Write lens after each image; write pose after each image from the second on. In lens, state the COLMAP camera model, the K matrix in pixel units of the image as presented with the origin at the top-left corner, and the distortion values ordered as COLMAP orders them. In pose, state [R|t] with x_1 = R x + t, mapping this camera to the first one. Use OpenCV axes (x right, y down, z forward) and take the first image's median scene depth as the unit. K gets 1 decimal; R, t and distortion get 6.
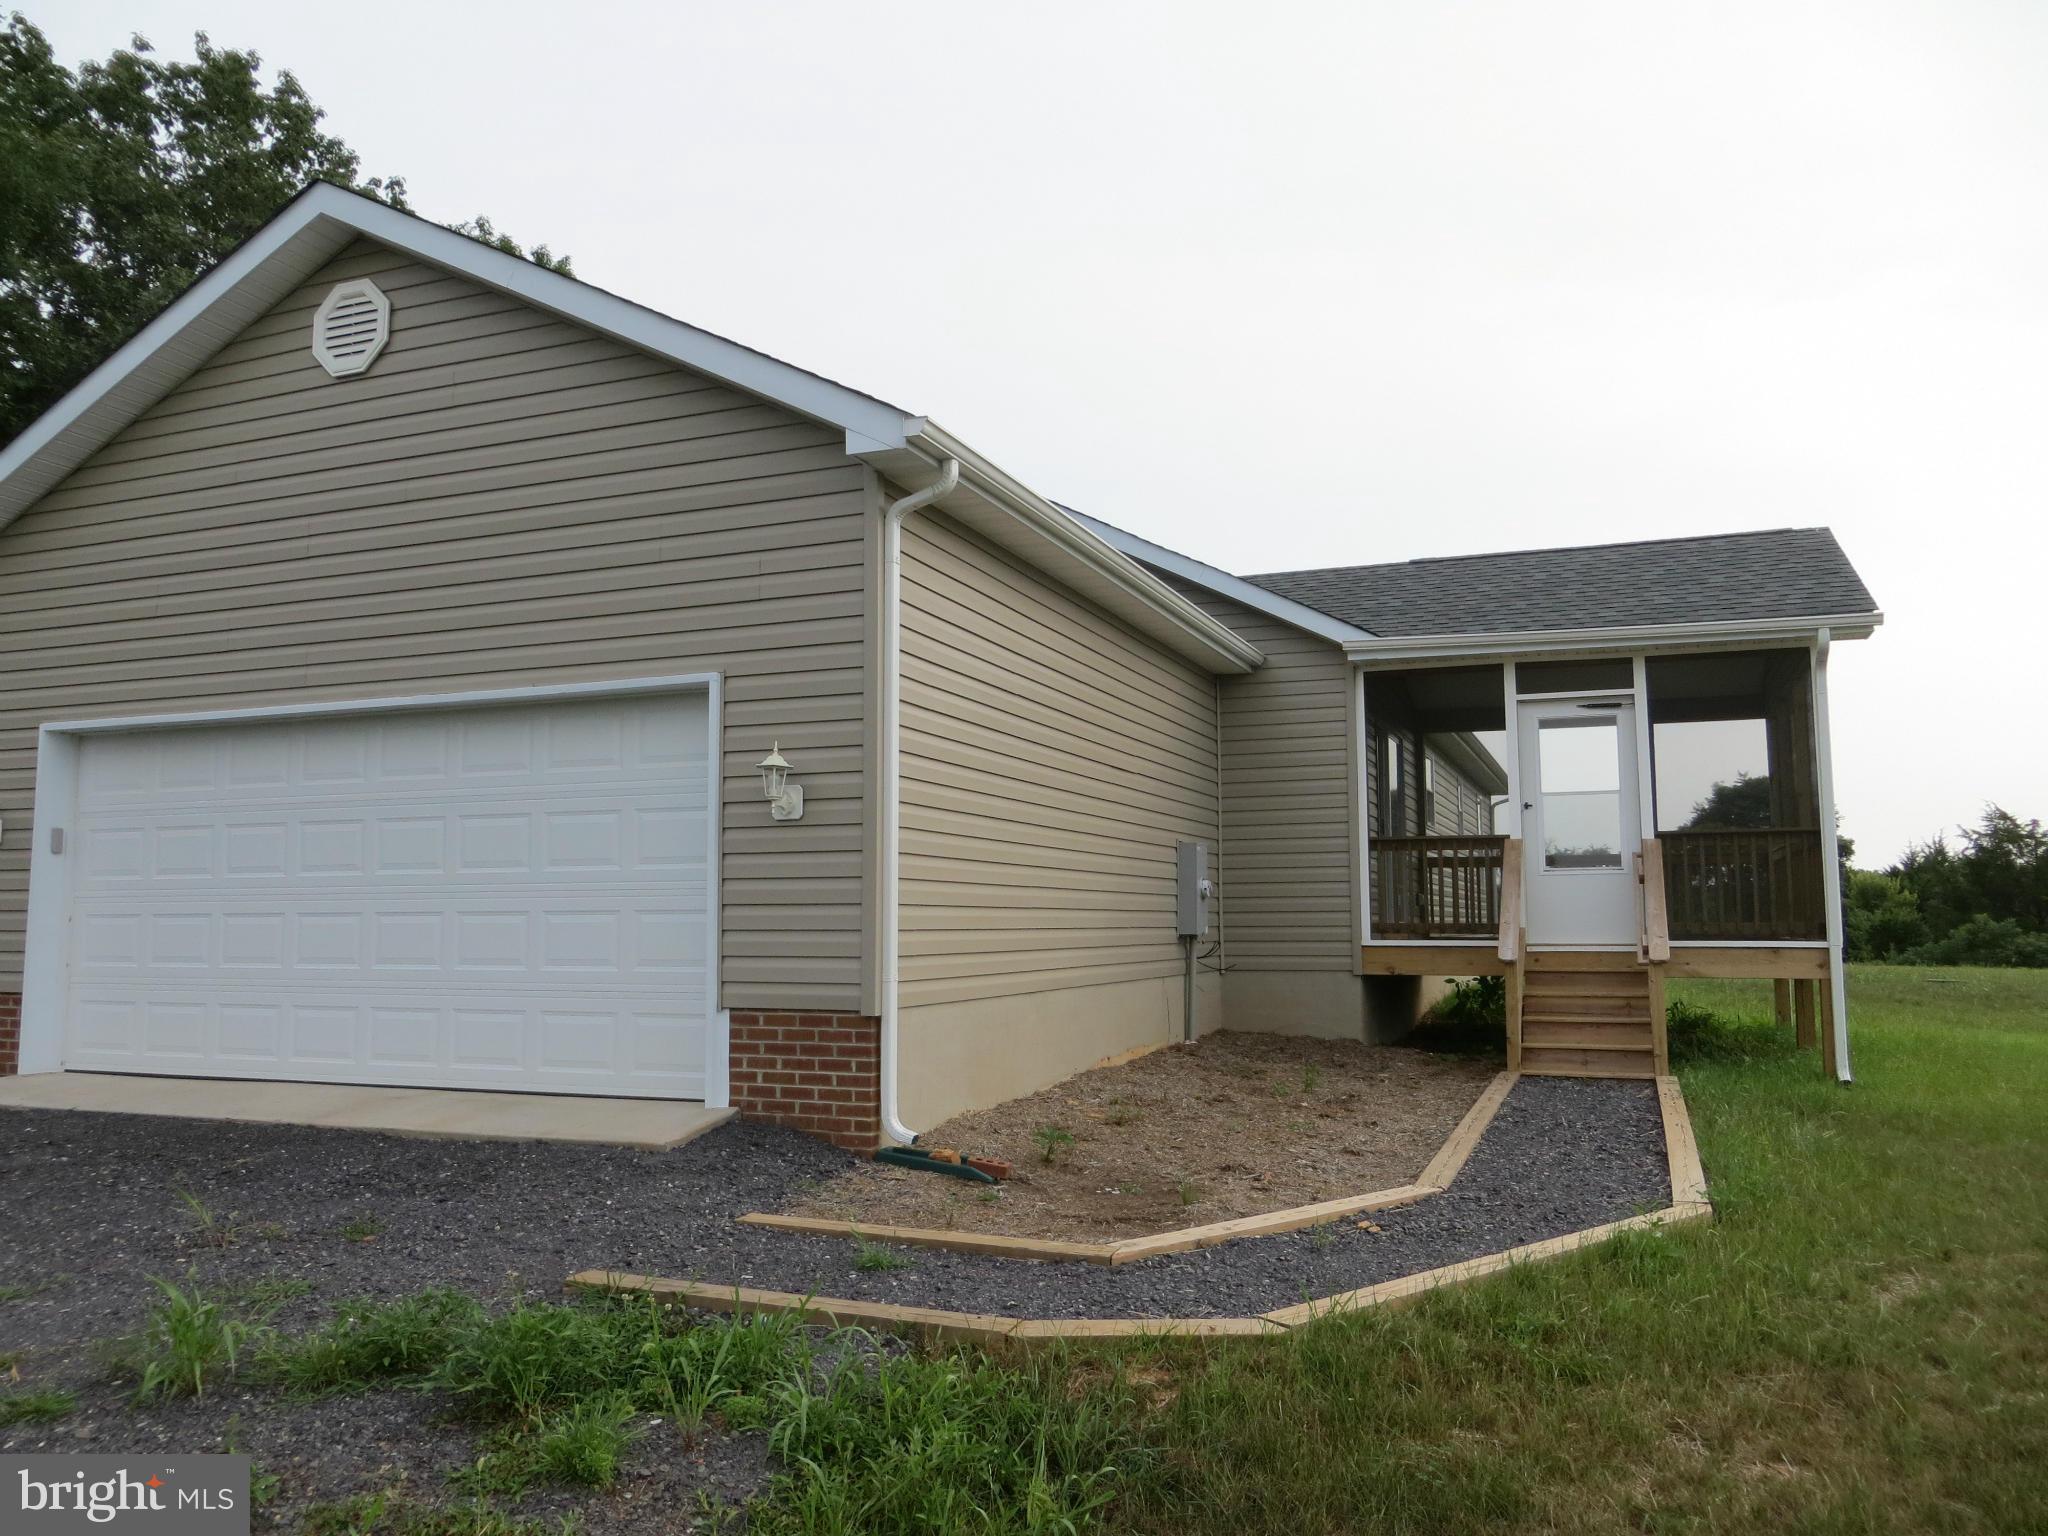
lens RADIAL K [[1538.0, 0, 1020.7], [0, 1538.0, 744.4], [0, 0, 1]] dist [-0.022816, 0.001598]
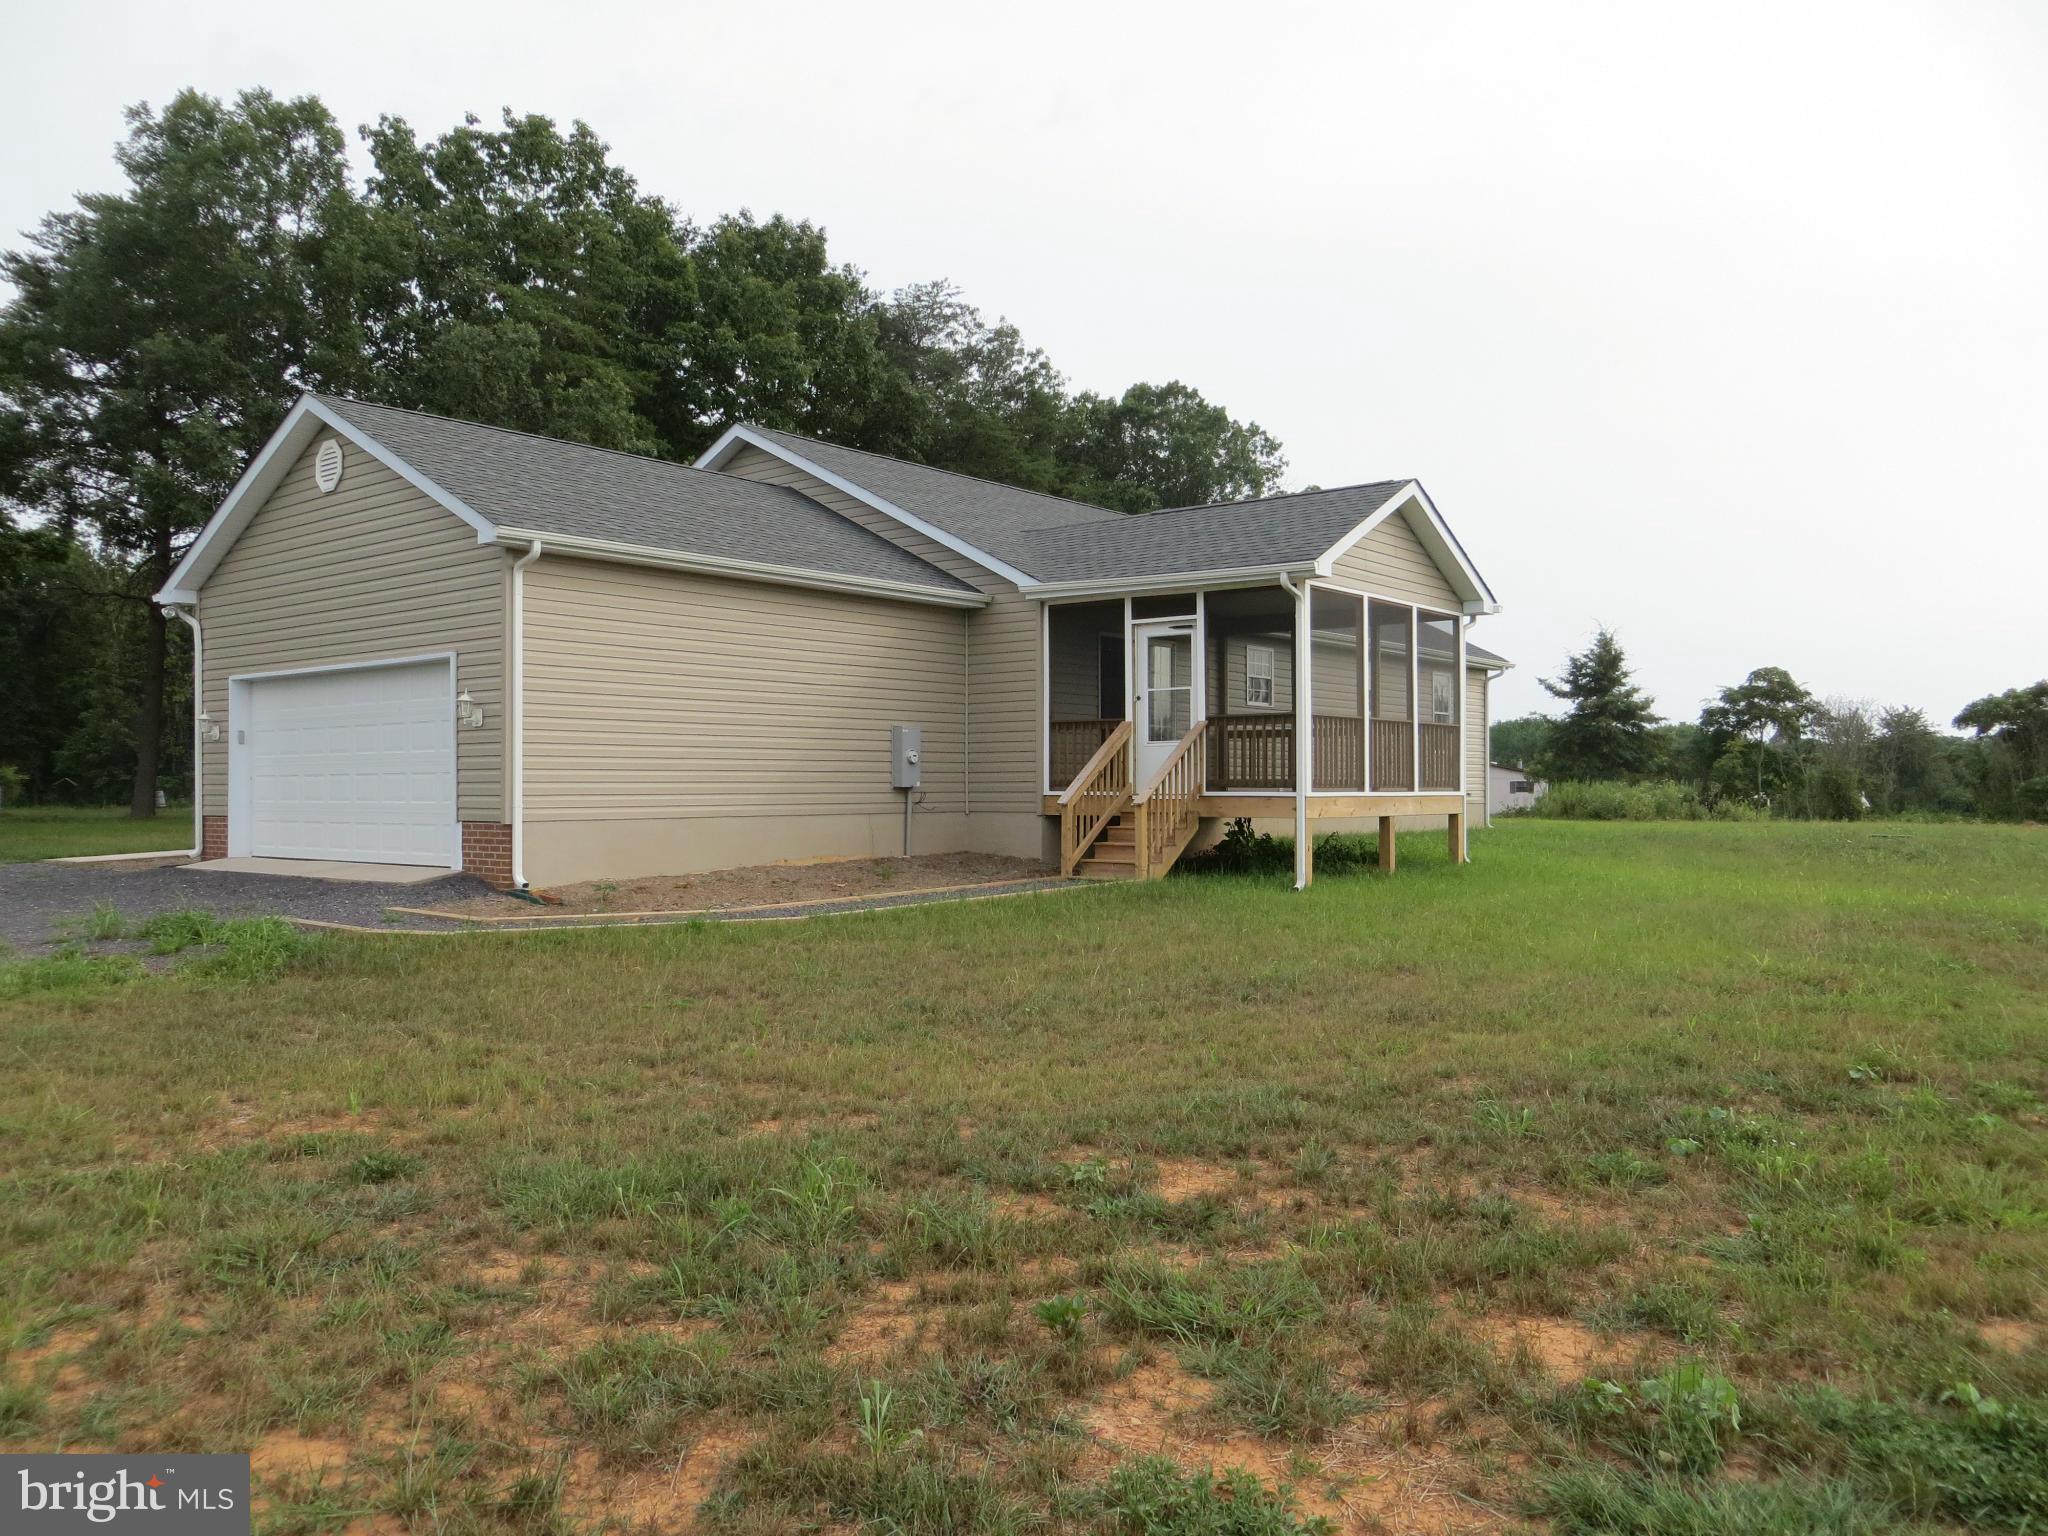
lens RADIAL K [[1490.7, 0, 1026.7], [0, 1490.7, 741.7], [0, 0, 1]] dist [-0.059814, 0.000938]
pose [[0.963748, -0.008598, -0.266676, 0.603119], [0.031845, 0.996043, 0.082972, -0.038925], [0.264907, -0.088457, 0.960208, -0.373964]]
